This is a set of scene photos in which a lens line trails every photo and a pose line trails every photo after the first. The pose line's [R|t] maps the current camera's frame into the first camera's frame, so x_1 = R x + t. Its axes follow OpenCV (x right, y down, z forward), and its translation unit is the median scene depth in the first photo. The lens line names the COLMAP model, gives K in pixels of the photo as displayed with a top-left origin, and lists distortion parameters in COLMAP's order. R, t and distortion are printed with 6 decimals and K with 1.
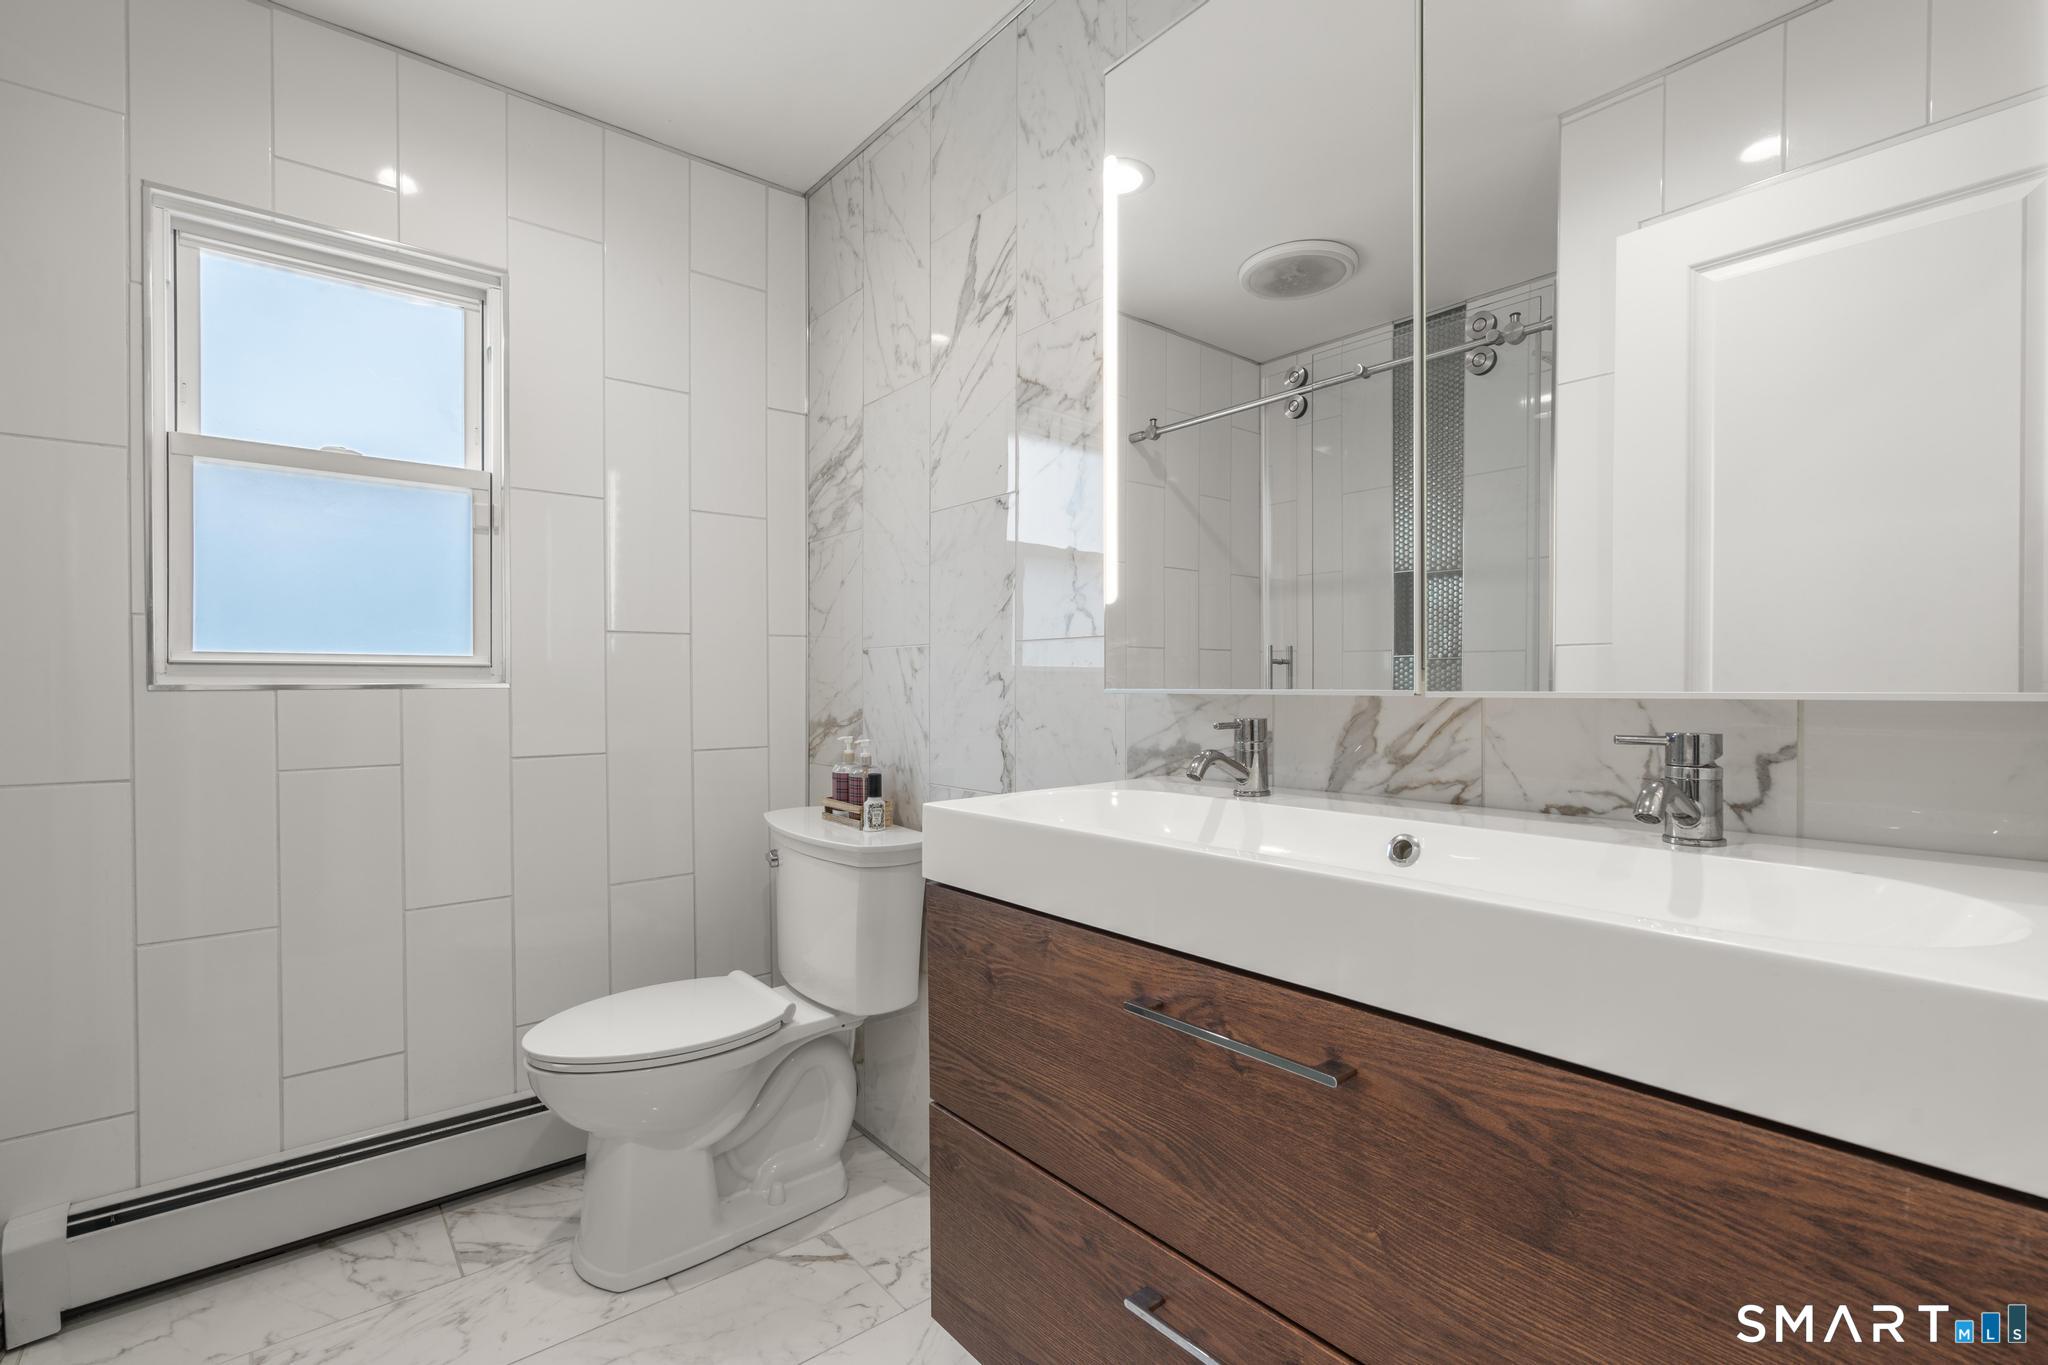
lens RADIAL K [[915.3, 0, 1021.2], [0, 915.3, 681.7], [0, 0, 1]] dist [-0.007488, 0.002501]
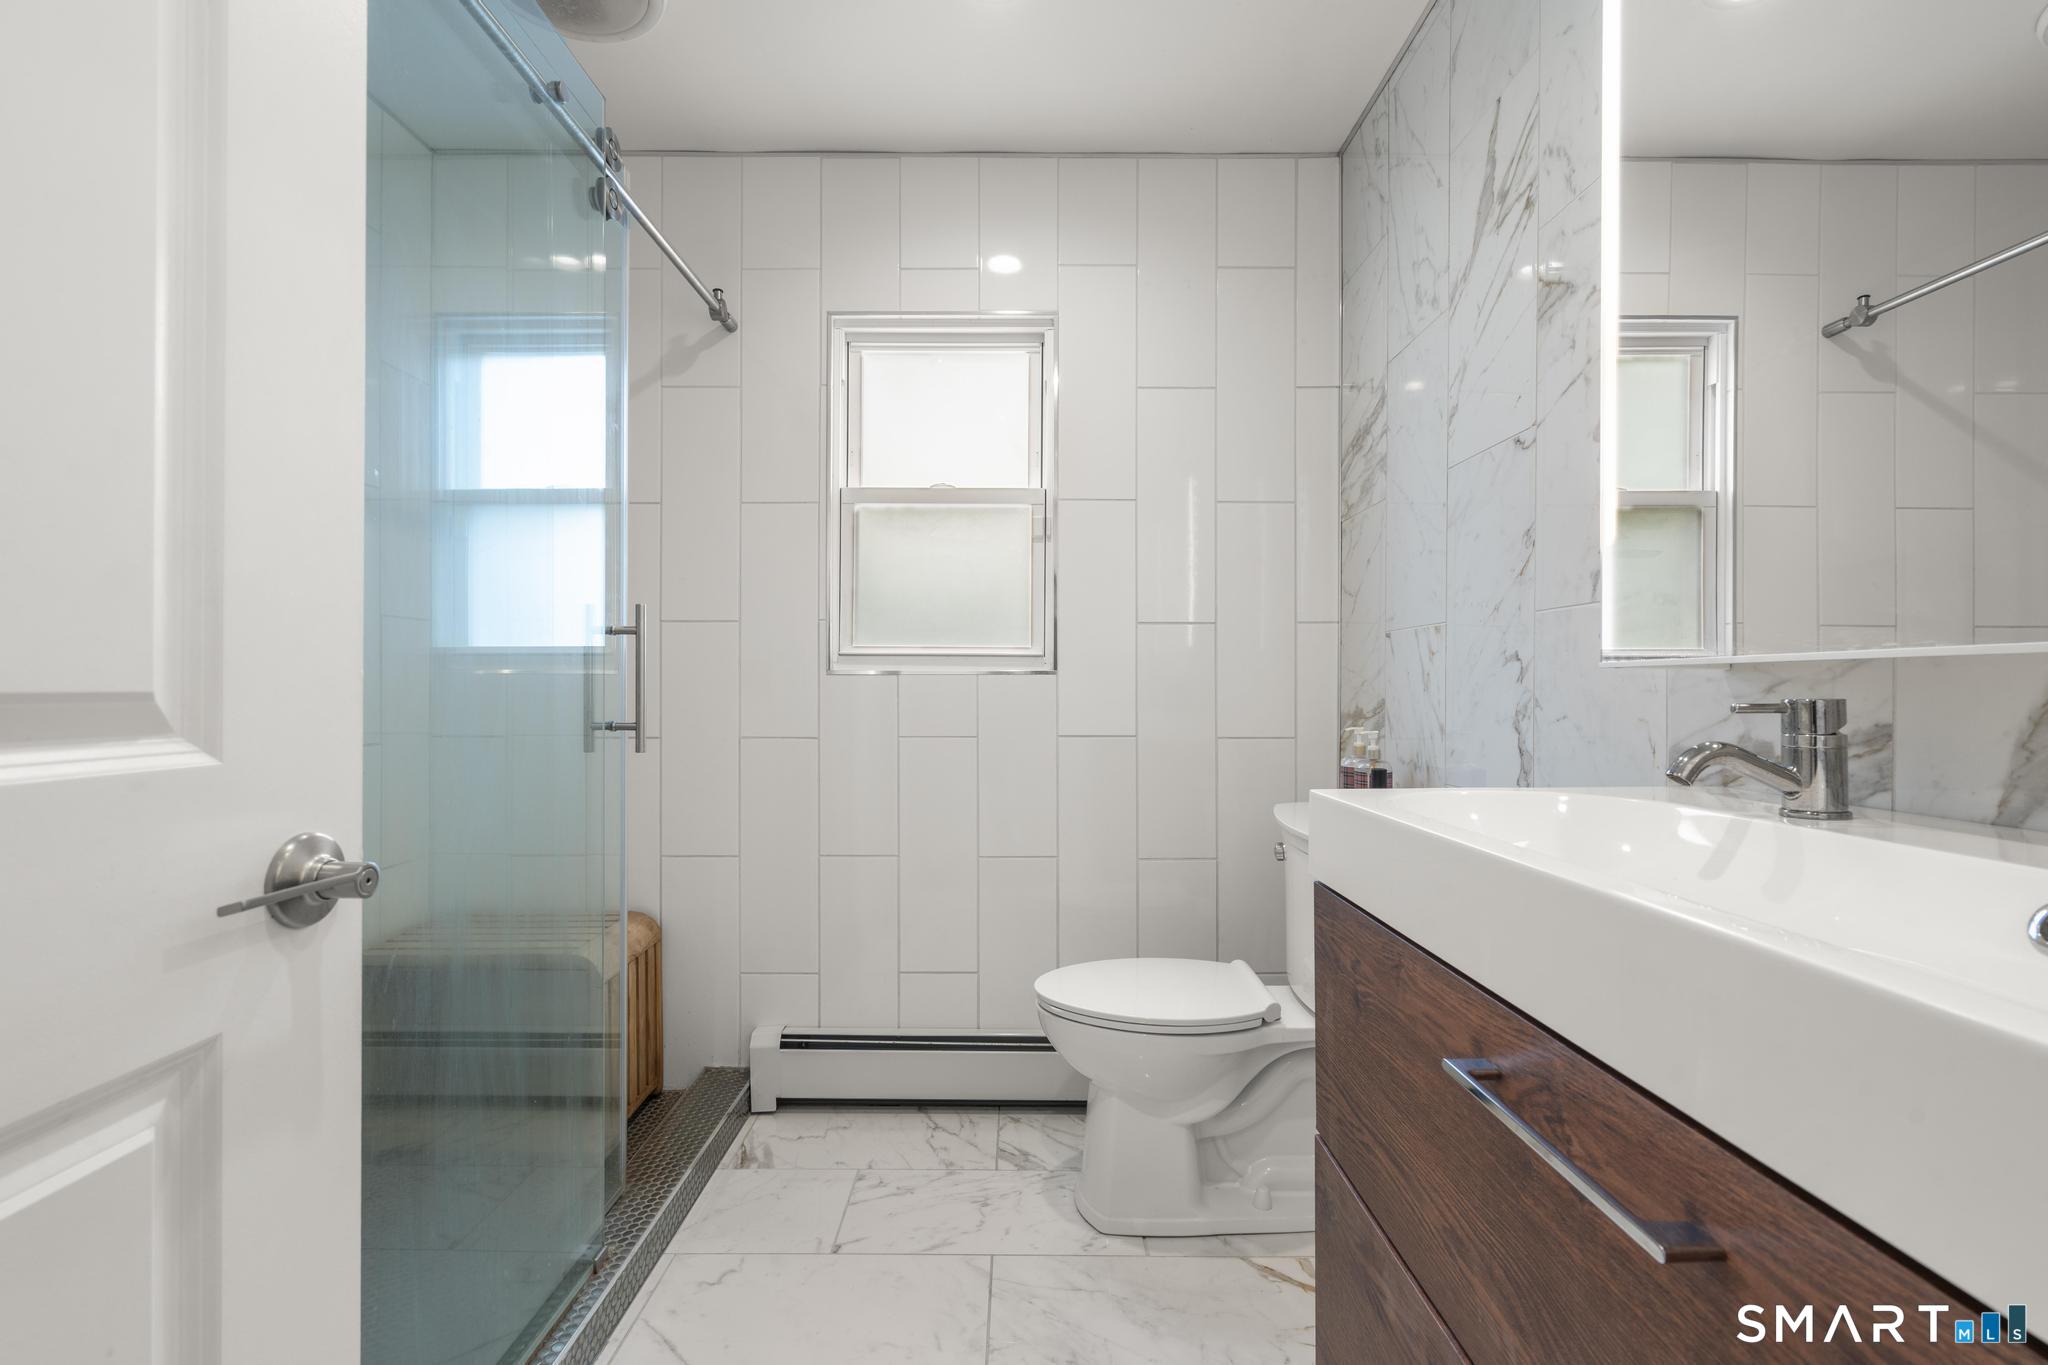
lens RADIAL K [[915.3, 0, 1031.9], [0, 915.3, 684.6], [0, 0, 1]] dist [-0.007488, 0.002501]
pose [[0.772811, 0.003327, -0.634627, 0.164823], [-0.005773, 0.999982, -0.001788, 0.024451], [0.634610, 0.005045, 0.772816, 0.105698]]
